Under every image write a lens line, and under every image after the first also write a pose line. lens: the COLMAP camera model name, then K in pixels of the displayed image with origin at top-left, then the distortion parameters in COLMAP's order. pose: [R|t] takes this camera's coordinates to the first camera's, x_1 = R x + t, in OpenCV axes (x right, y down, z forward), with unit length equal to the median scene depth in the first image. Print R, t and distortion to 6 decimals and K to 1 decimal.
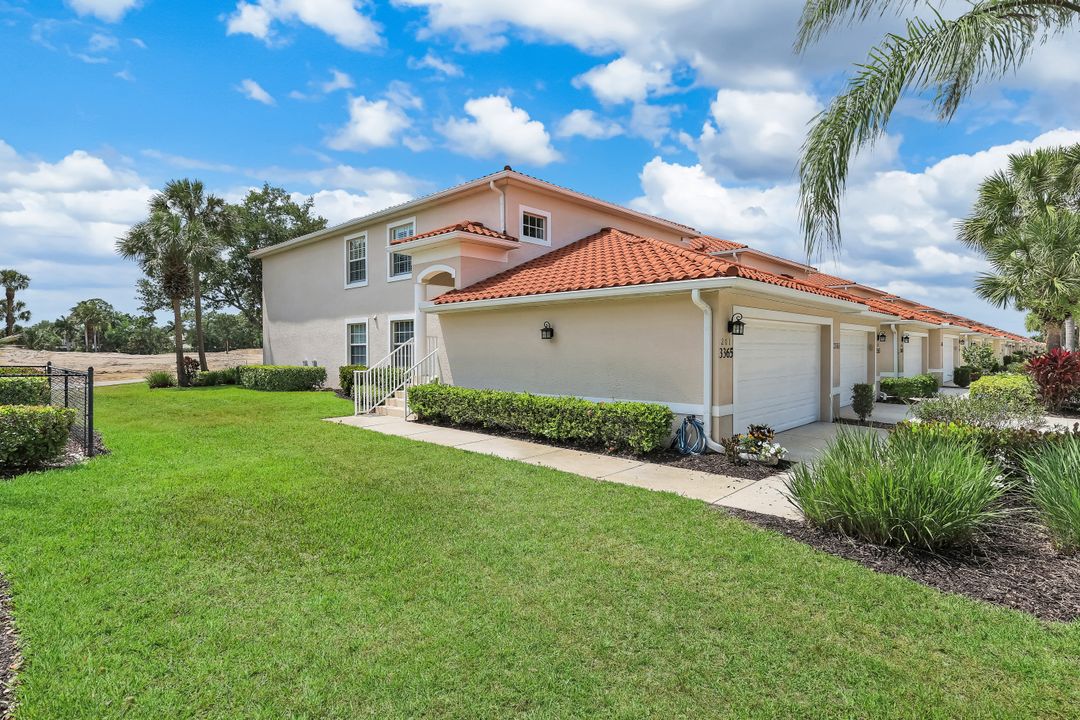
lens RADIAL K [[531.8, 0, 541.0], [0, 531.8, 353.8], [0, 0, 1]] dist [-0.000342, -0.000746]
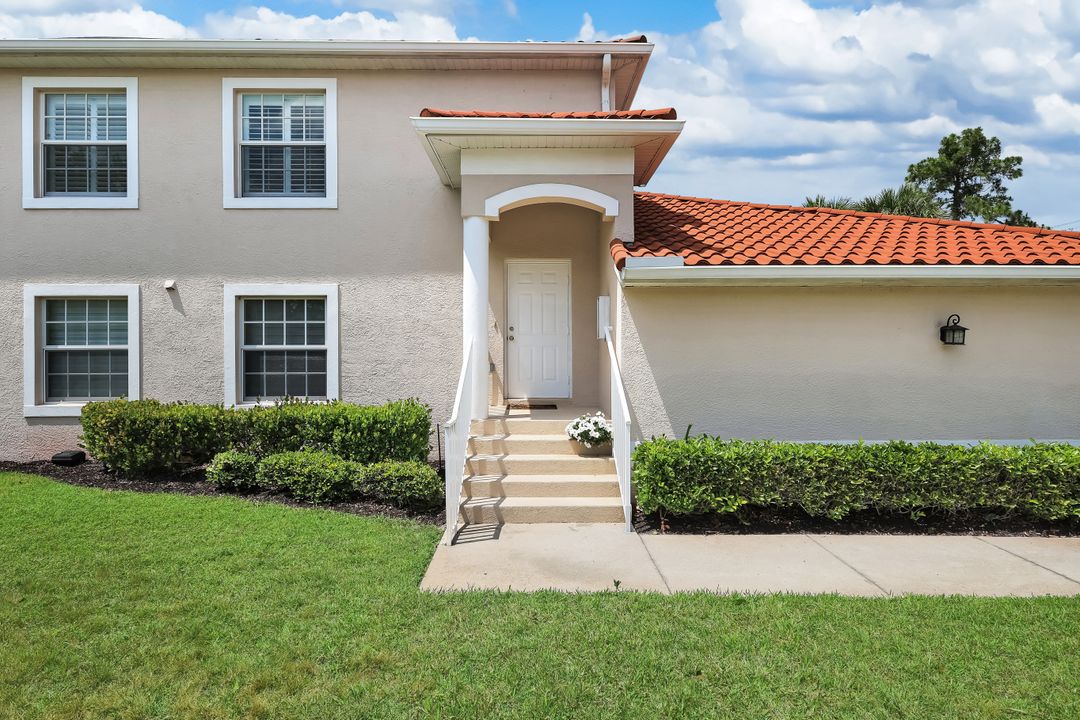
lens RADIAL K [[577.4, 0, 540.0], [0, 577.4, 360.0], [0, 0, 1]] dist [-0.002029, -0.000809]
pose [[0.746344, -0.004076, 0.665548, -0.477751], [0.004476, 0.999989, 0.001105, -0.009342], [-0.665545, 0.002154, 0.746354, 0.543168]]
